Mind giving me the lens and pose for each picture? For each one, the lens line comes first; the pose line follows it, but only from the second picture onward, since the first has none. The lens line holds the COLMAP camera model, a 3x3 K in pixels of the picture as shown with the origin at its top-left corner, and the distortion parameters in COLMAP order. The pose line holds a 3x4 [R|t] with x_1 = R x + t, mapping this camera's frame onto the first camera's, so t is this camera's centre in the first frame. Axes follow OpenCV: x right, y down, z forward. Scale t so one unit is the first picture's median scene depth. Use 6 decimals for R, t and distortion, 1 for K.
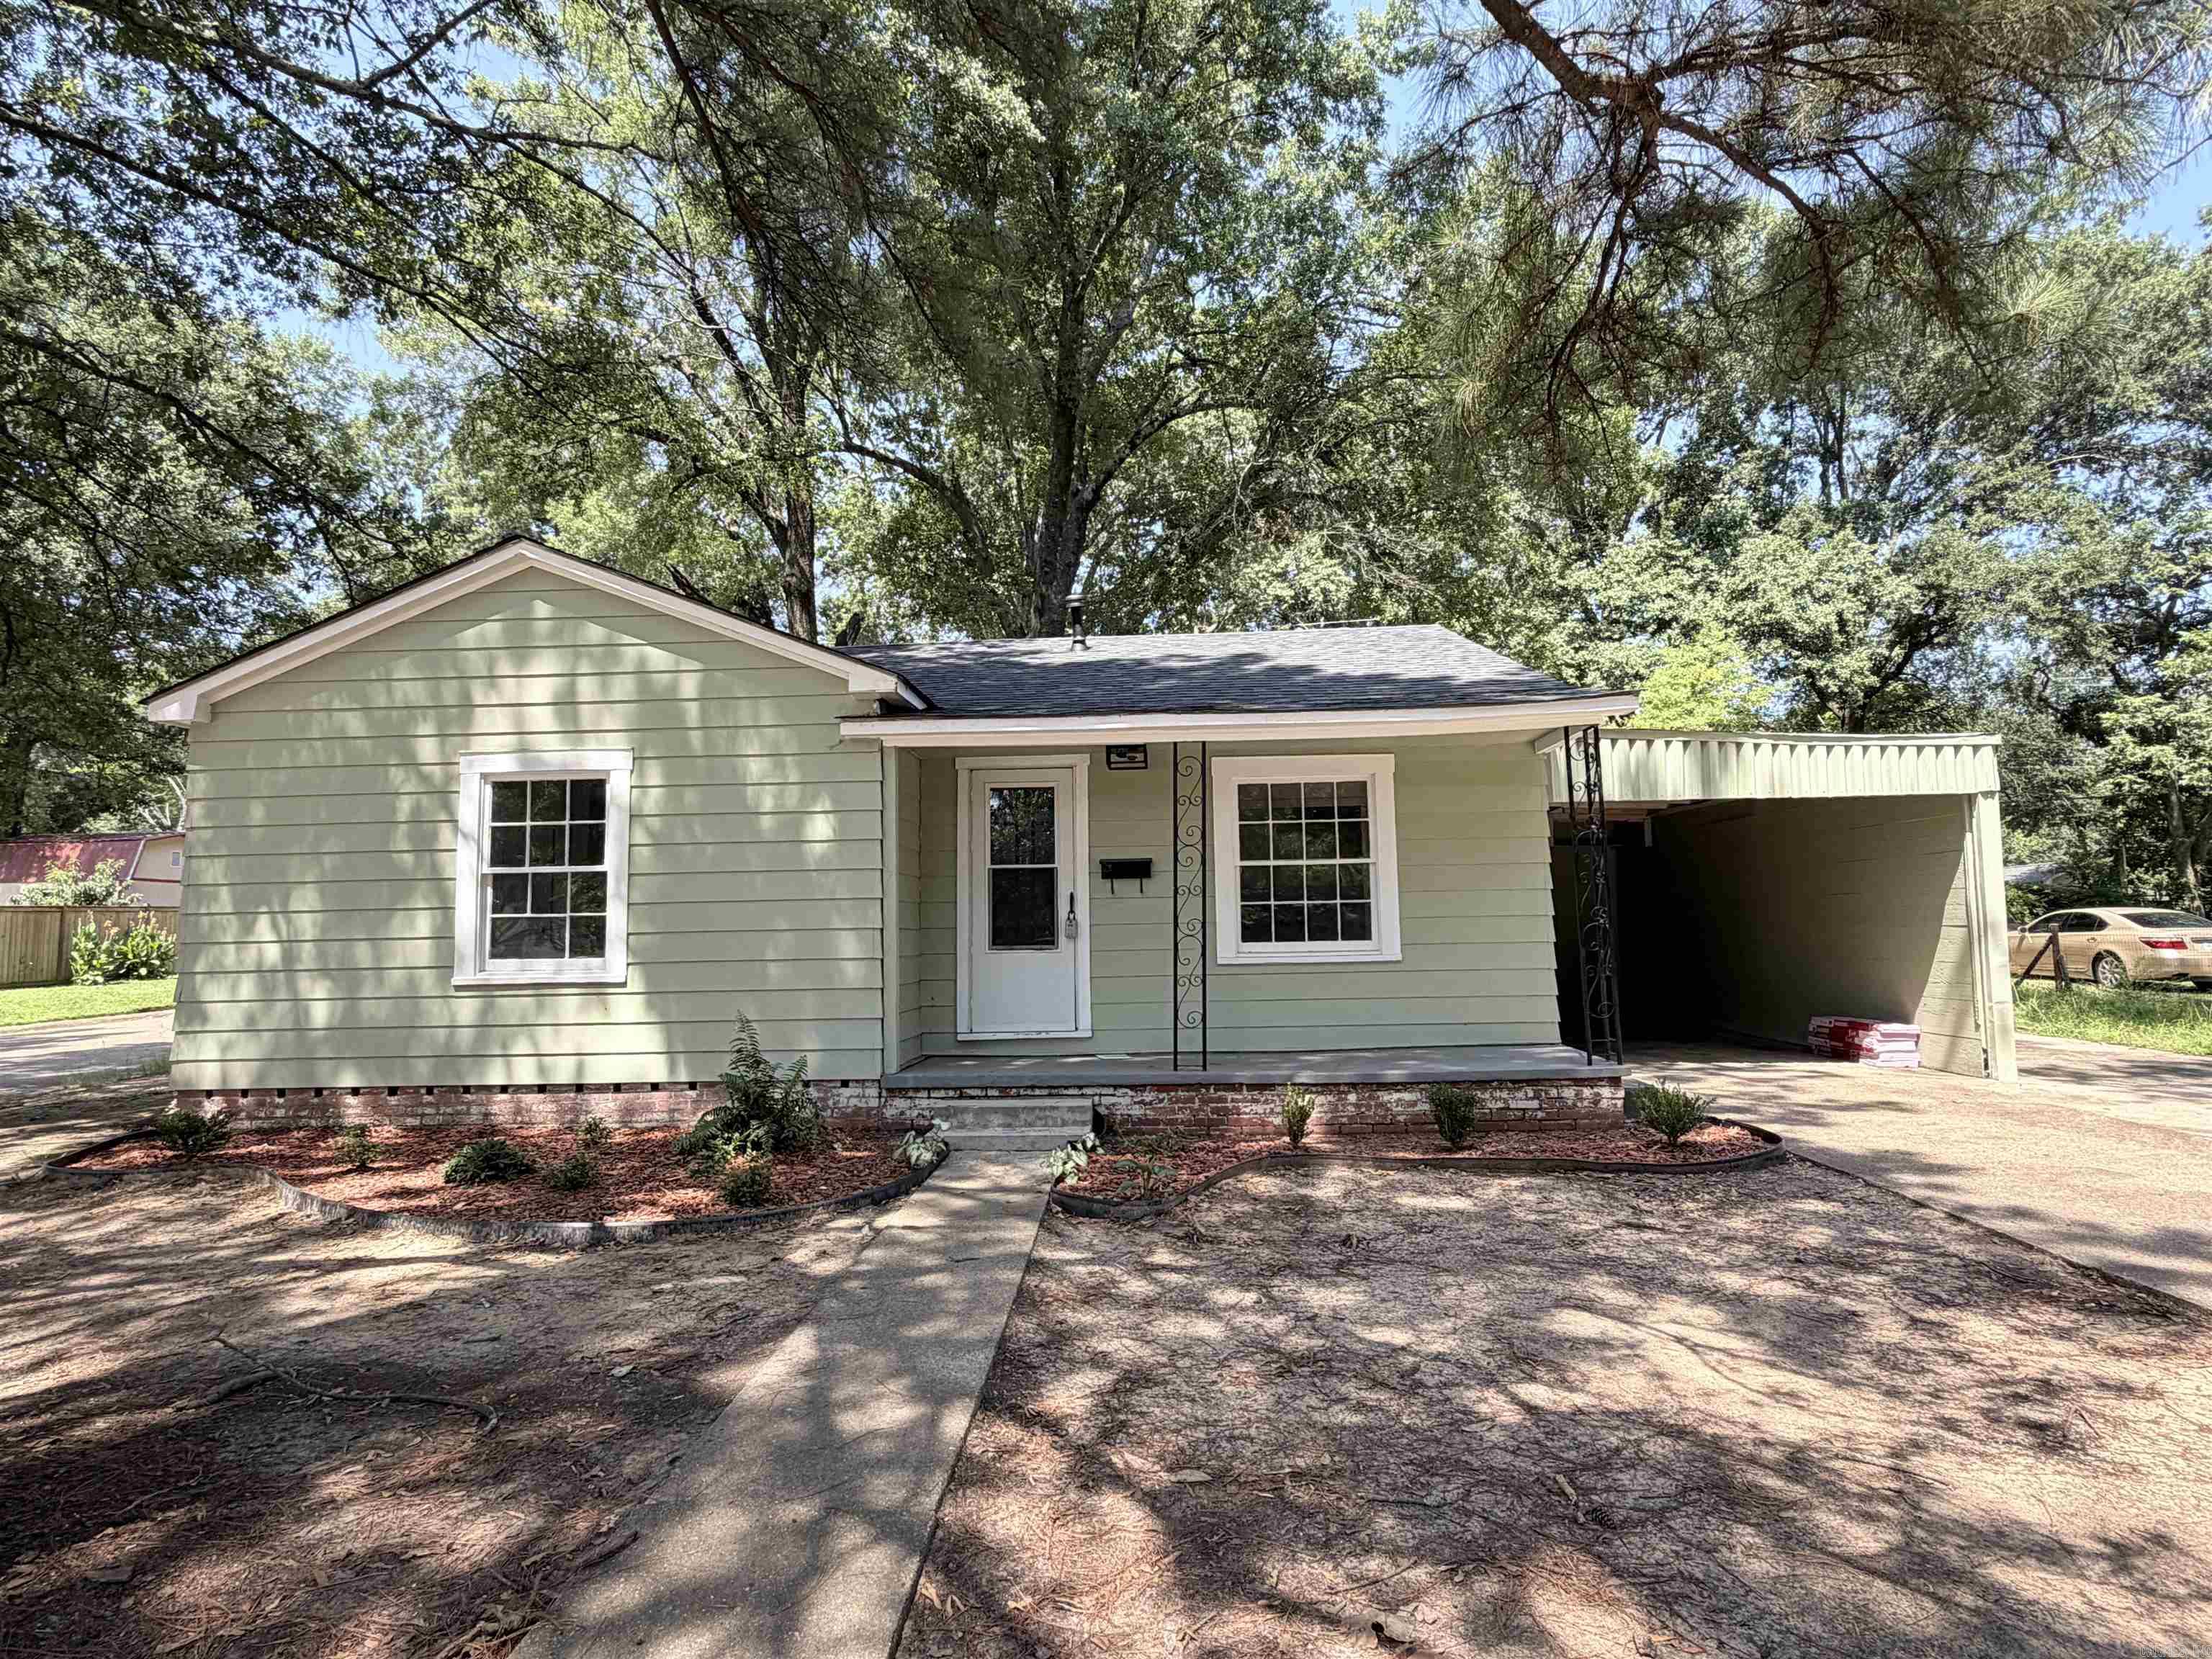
lens RADIAL K [[1162.9, 0, 1103.0], [0, 1162.9, 825.5], [0, 0, 1]] dist [0.000366, -0.000186]
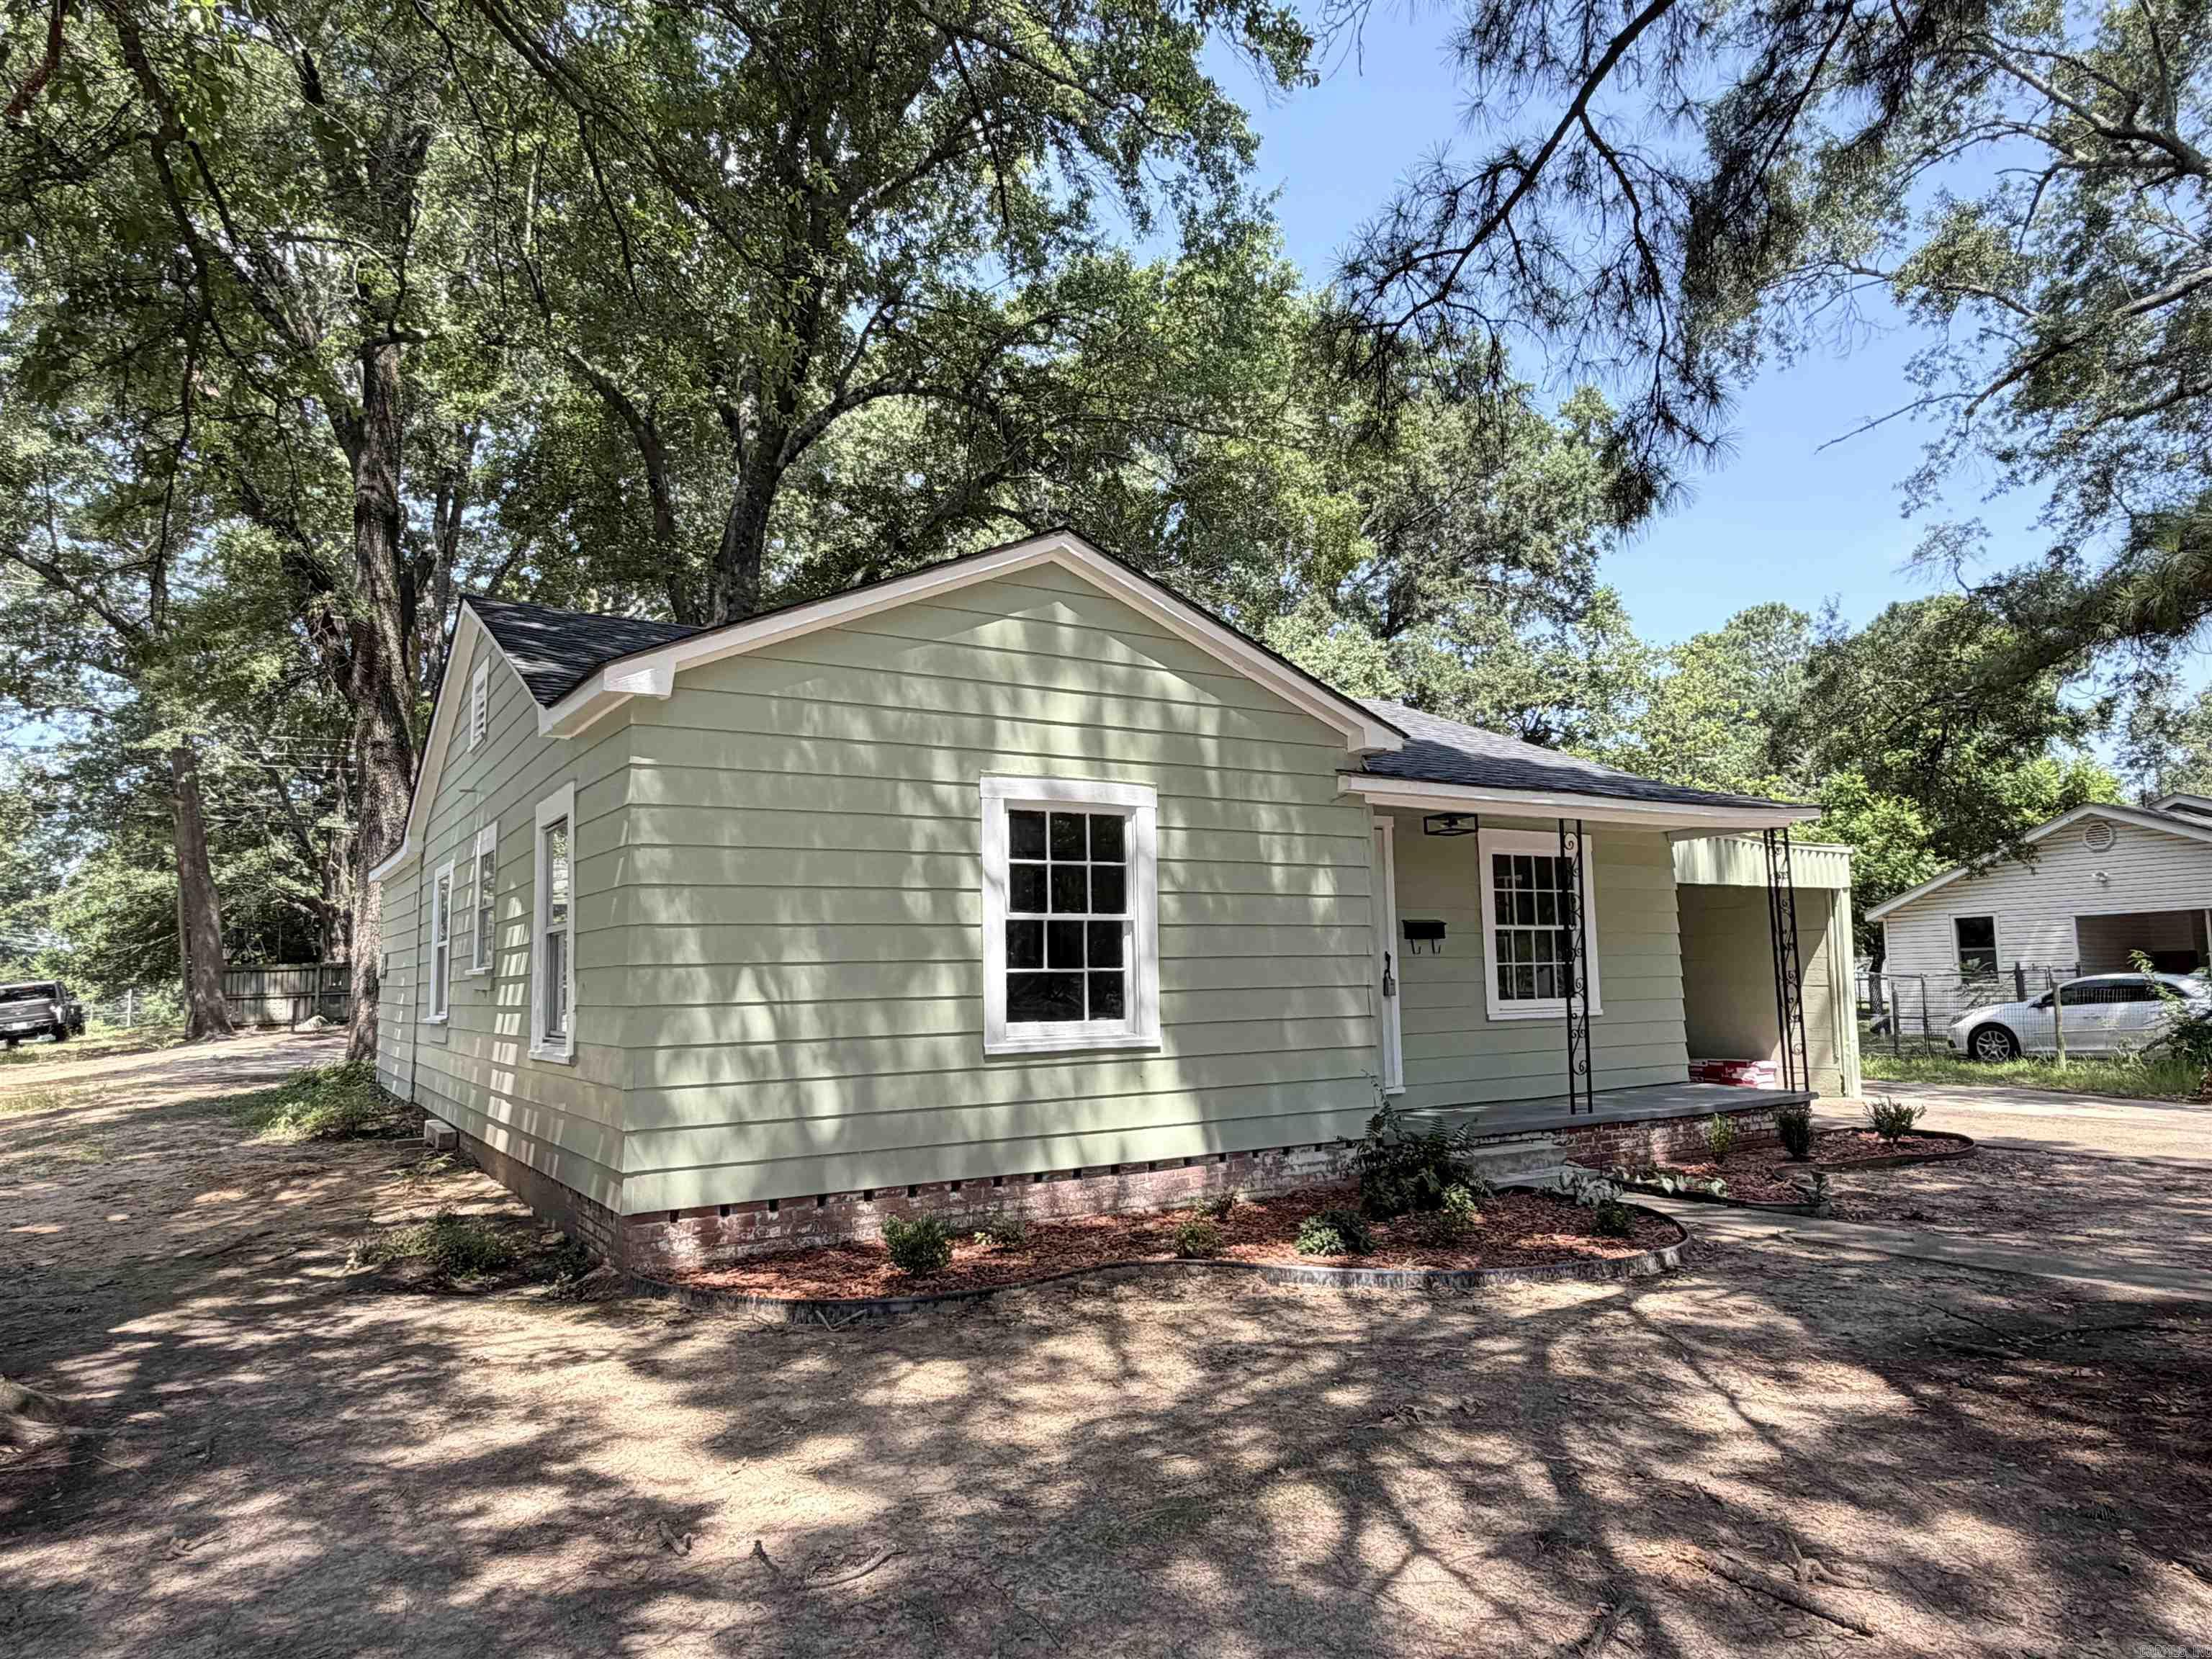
lens RADIAL K [[1423.7, 0, 1118.0], [0, 1423.7, 827.7], [0, 0, 1]] dist [0.000140, -0.000379]
pose [[0.825338, 0.062495, 0.561170, -1.037147], [-0.046226, 0.997998, -0.043156, 0.015472], [-0.562744, 0.009677, 0.826574, 0.110127]]
